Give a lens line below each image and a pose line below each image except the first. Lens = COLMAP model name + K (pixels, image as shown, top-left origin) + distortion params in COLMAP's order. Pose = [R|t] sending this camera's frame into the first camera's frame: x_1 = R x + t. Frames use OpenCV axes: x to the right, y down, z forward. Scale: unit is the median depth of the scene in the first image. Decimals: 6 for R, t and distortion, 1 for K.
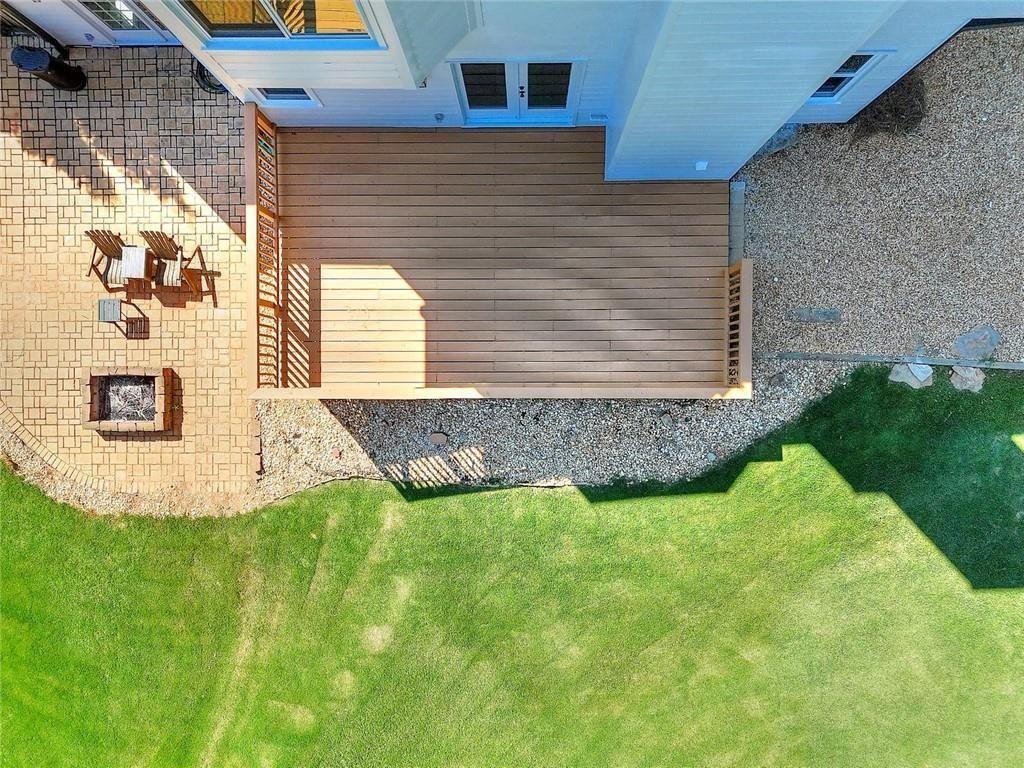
lens RADIAL K [[750.3, 0, 514.2], [0, 750.3, 387.2], [0, 0, 1]] dist [0.076159, -0.072304]
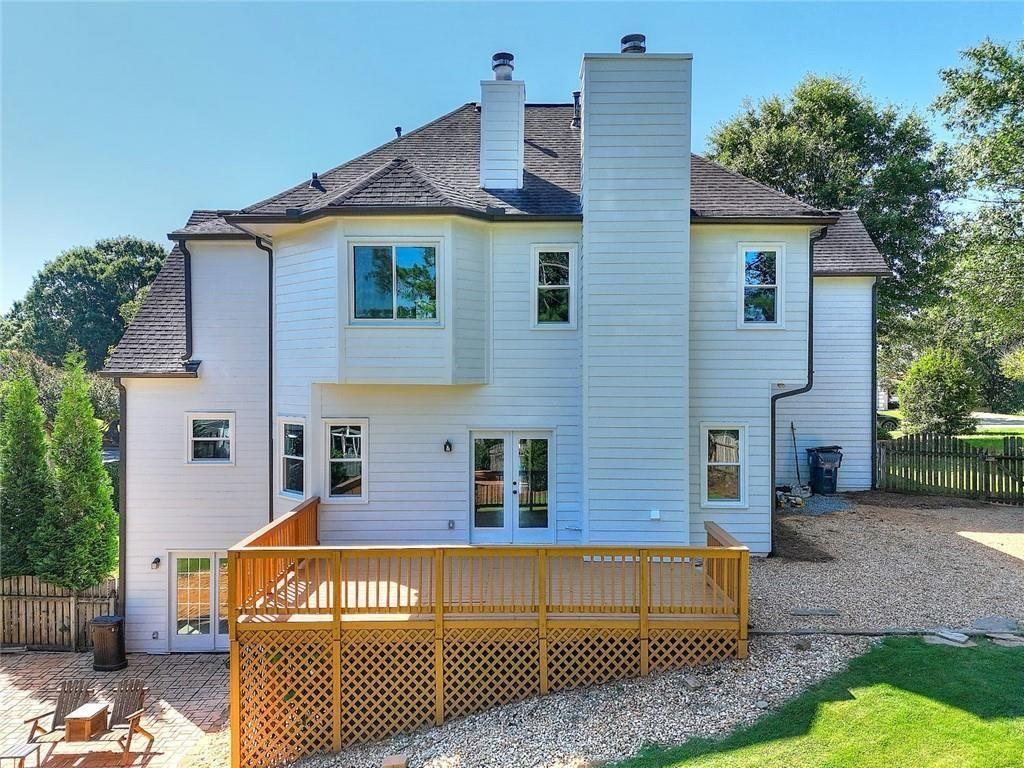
lens RADIAL K [[750.3, 0, 514.2], [0, 750.3, 387.2], [0, 0, 1]] dist [0.076159, -0.072304]
pose [[0.999874, 0.015557, -0.003119, 0.007374], [-0.003373, 0.016317, -0.999861, 0.716396], [-0.015504, 0.999746, 0.016367, 0.565503]]
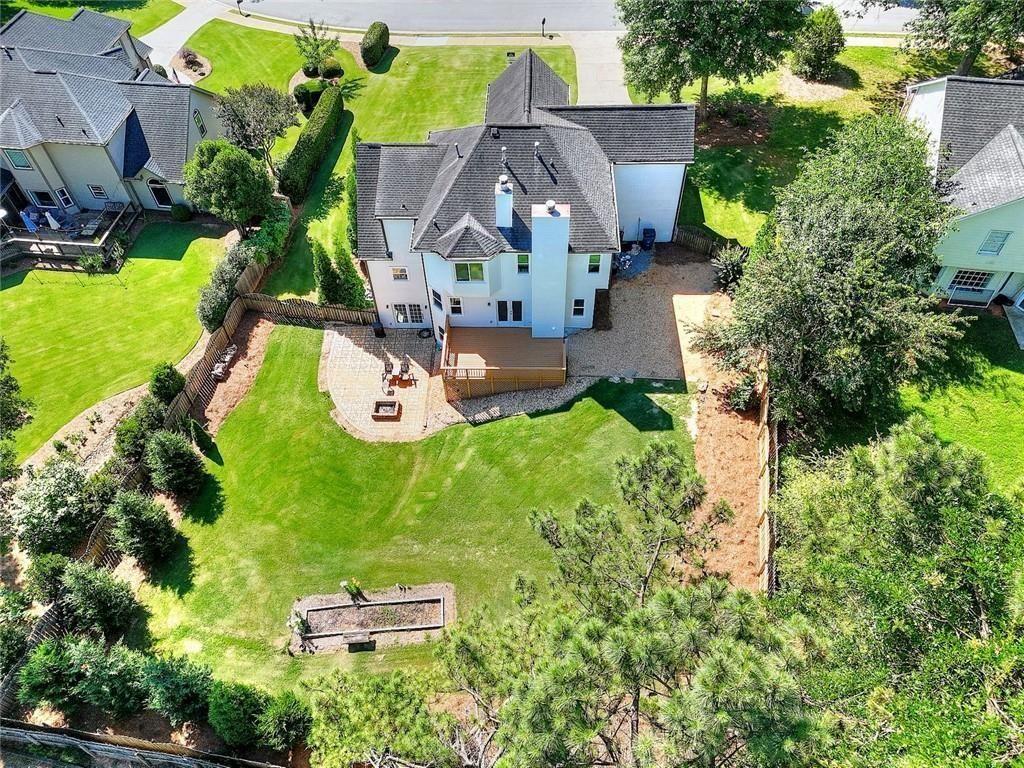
lens RADIAL K [[750.3, 0, 514.2], [0, 750.3, 387.2], [0, 0, 1]] dist [0.076159, -0.072304]
pose [[0.999664, 0.018785, -0.017849, 0.080132], [-0.025823, 0.779575, -0.625776, 1.878823], [0.002159, 0.626027, 0.779798, -1.486700]]
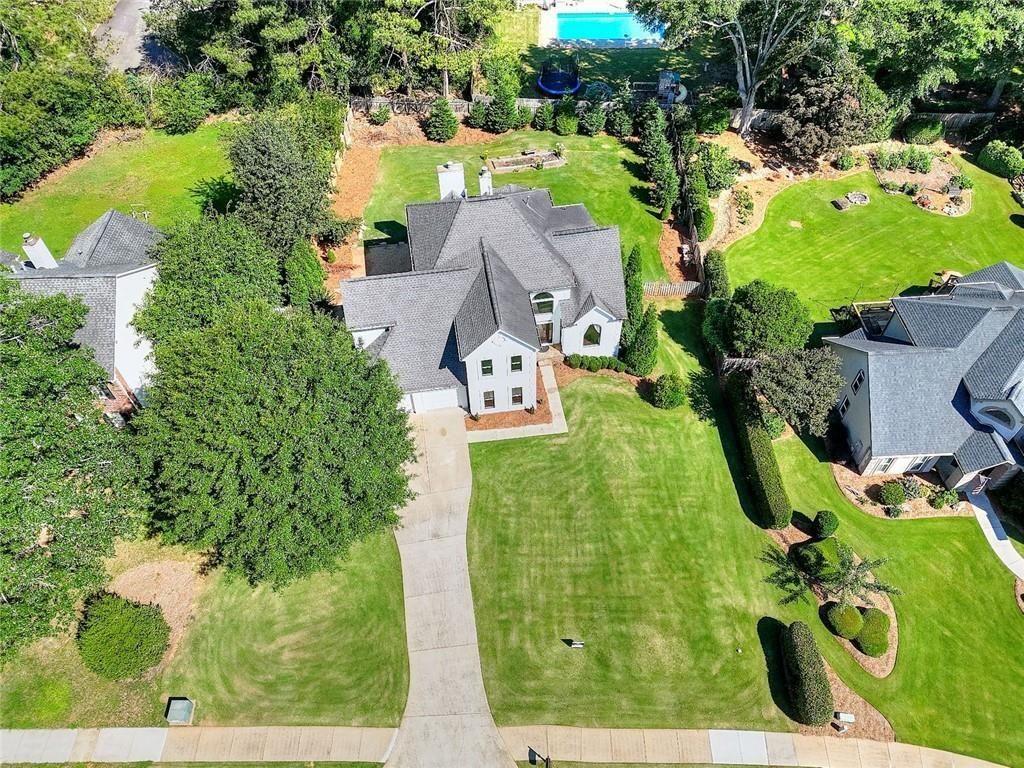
lens RADIAL K [[750.3, 0, 514.2], [0, 750.3, 387.2], [0, 0, 1]] dist [0.076159, -0.072304]
pose [[-0.987385, 0.140902, -0.072227, 0.262614], [-0.155309, -0.773093, 0.614985, -3.556938], [0.030814, 0.618445, 0.785224, -2.176914]]
